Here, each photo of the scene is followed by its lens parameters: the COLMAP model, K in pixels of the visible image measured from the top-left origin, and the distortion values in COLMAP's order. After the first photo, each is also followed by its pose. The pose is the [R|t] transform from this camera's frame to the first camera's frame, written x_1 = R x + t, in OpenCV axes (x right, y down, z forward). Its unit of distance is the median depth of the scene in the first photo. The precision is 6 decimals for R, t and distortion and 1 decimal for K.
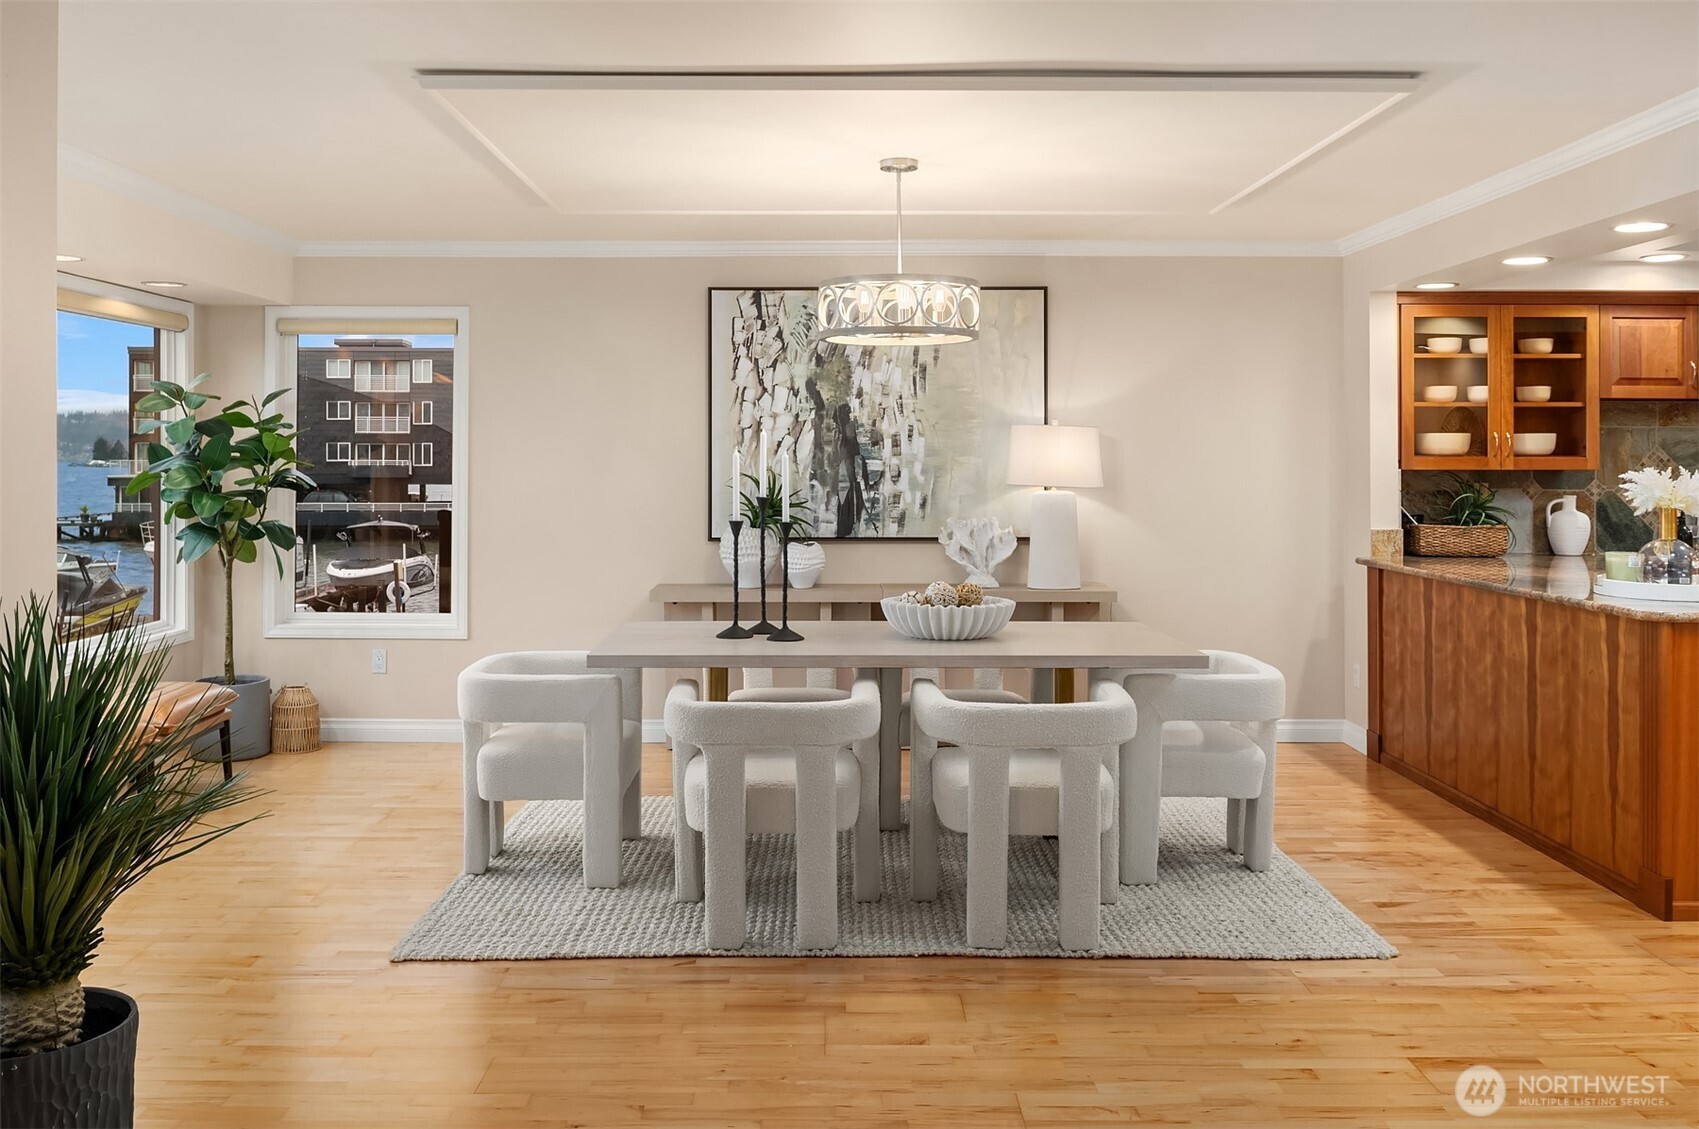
lens RADIAL K [[1385.9, 0, 844.6], [0, 1385.9, 456.8], [0, 0, 1]] dist [-0.039333, 0.003498]
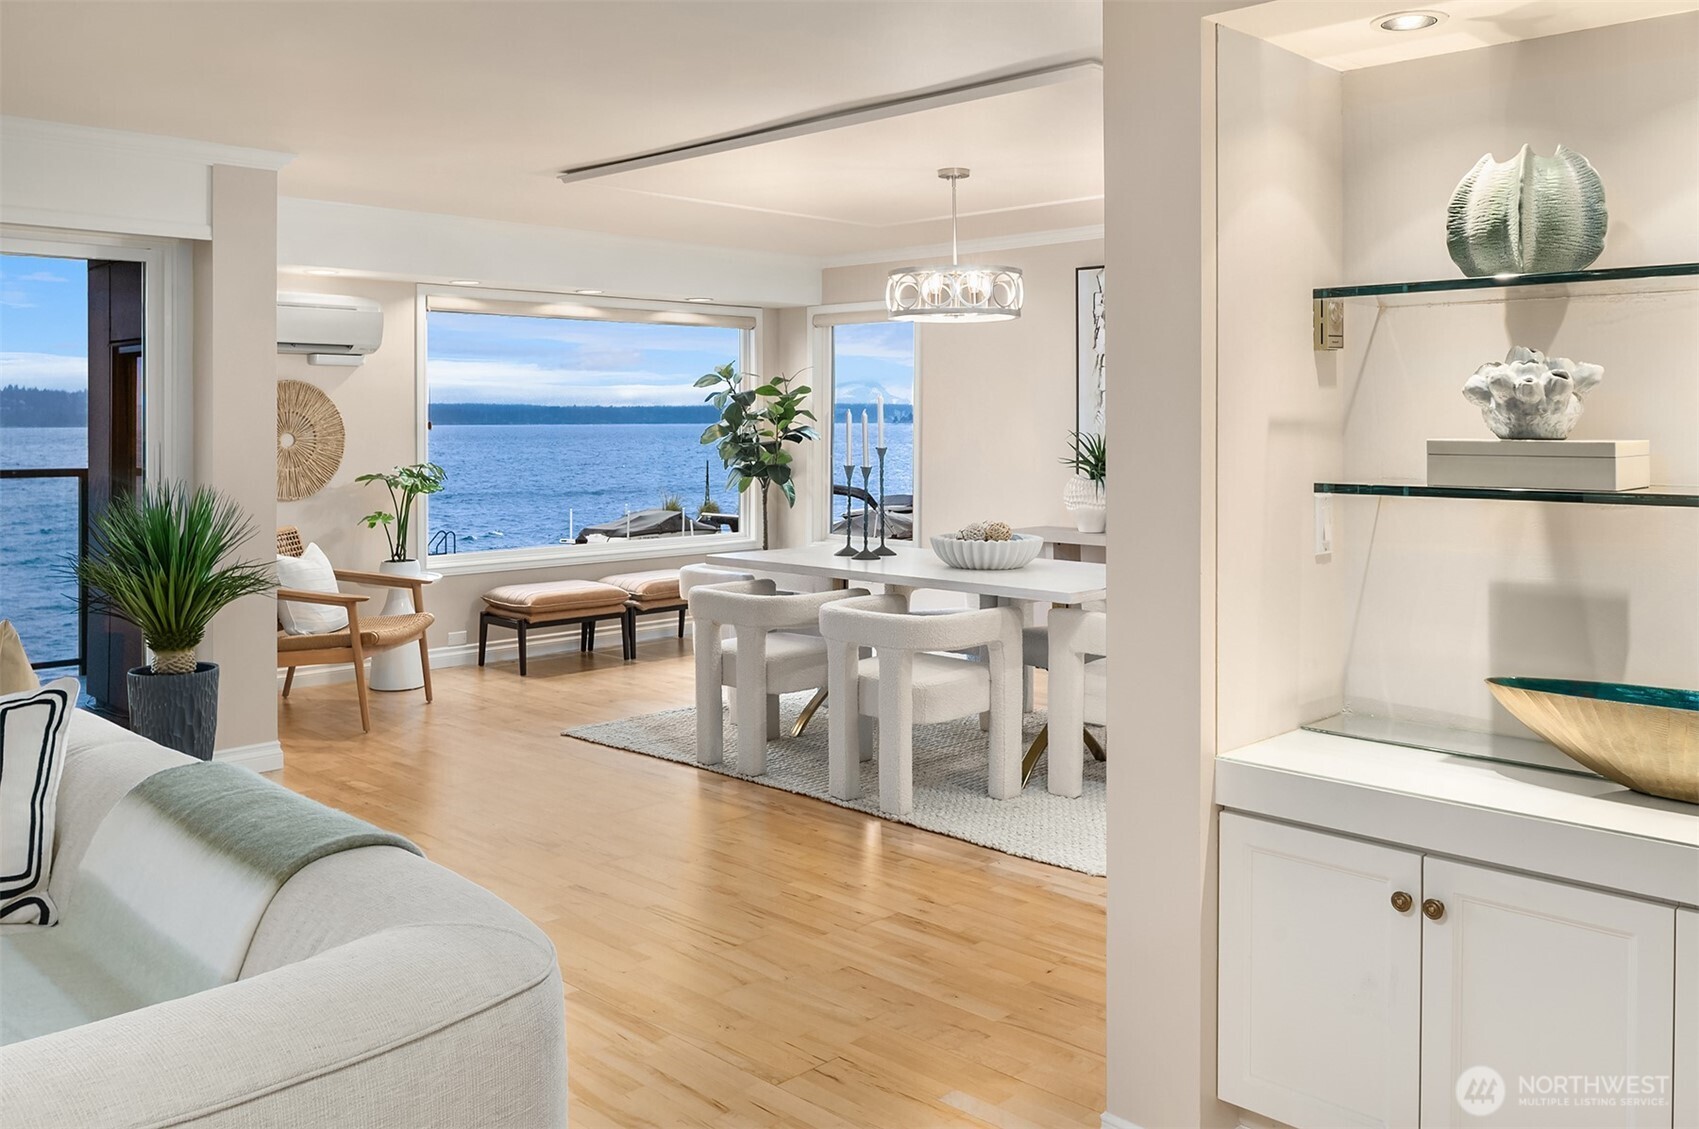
lens RADIAL K [[1385.9, 0, 844.6], [0, 1385.9, 456.8], [0, 0, 1]] dist [-0.039333, 0.003498]
pose [[0.713112, 0.016152, -0.700864, 0.818339], [0.003159, 0.999650, 0.026252, 0.003963], [0.701043, -0.020935, 0.712812, 0.070704]]
